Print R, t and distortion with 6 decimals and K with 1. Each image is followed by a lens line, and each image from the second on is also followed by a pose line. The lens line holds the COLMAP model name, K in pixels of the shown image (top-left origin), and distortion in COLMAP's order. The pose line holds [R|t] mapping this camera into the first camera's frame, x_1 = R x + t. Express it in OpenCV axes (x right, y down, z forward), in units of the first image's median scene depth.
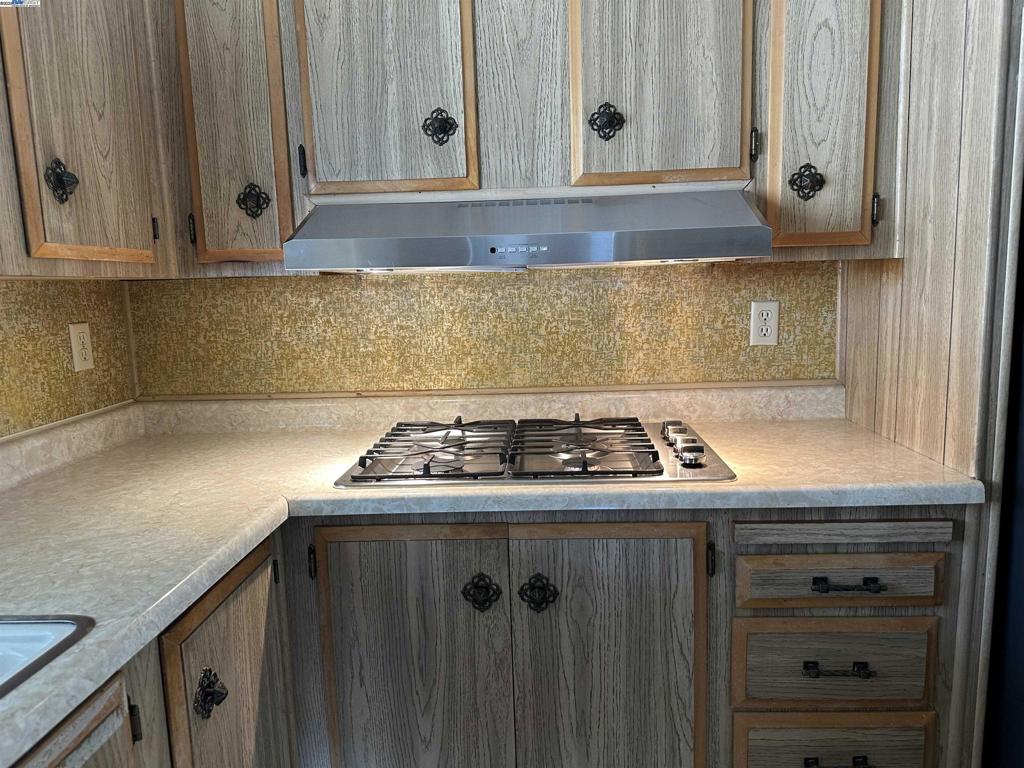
lens RADIAL K [[724.2, 0, 512.7], [0, 724.2, 388.0], [0, 0, 1]] dist [0.093613, -0.144597]
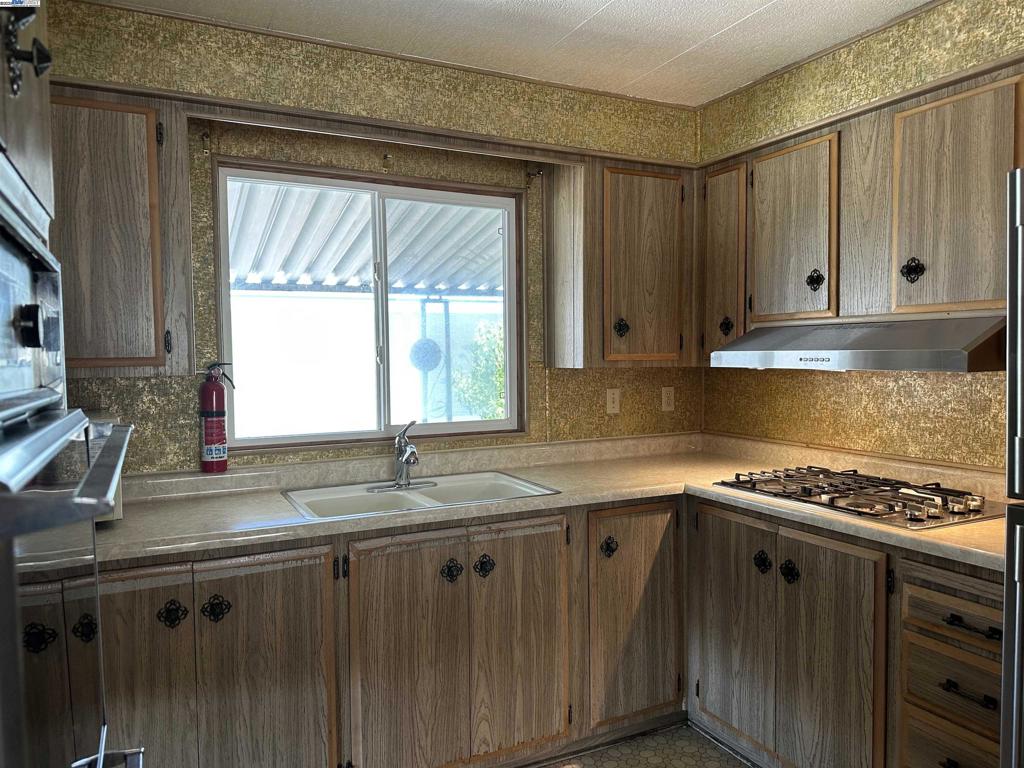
lens RADIAL K [[724.2, 0, 512.7], [0, 724.2, 388.0], [0, 0, 1]] dist [0.093613, -0.144597]
pose [[0.490472, 0.067220, -0.868861, 0.981371], [-0.129098, 0.991624, 0.003842, -0.043998], [0.861842, 0.110283, 0.495042, -0.335327]]
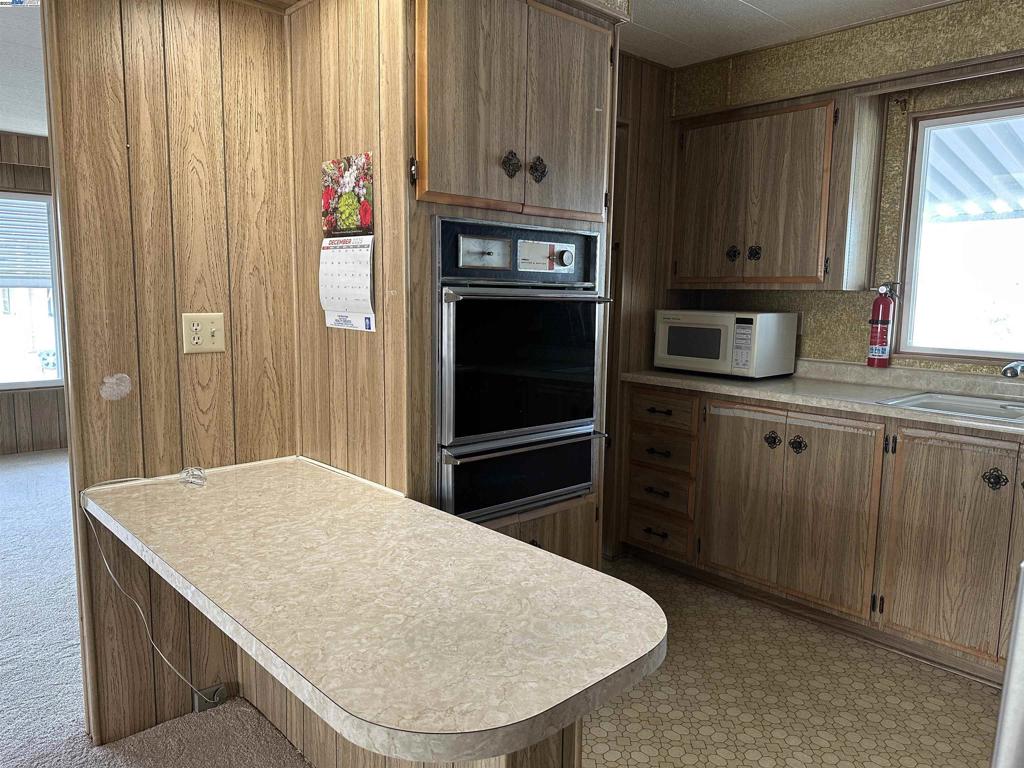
lens RADIAL K [[726.8, 0, 512.8], [0, 726.8, 381.5], [0, 0, 1]] dist [0.044721, -0.052588]
pose [[-0.703890, 0.114604, -0.701002, 1.466143], [-0.090470, 0.964396, 0.248507, -0.153927], [0.704524, 0.238342, -0.668461, 0.575848]]
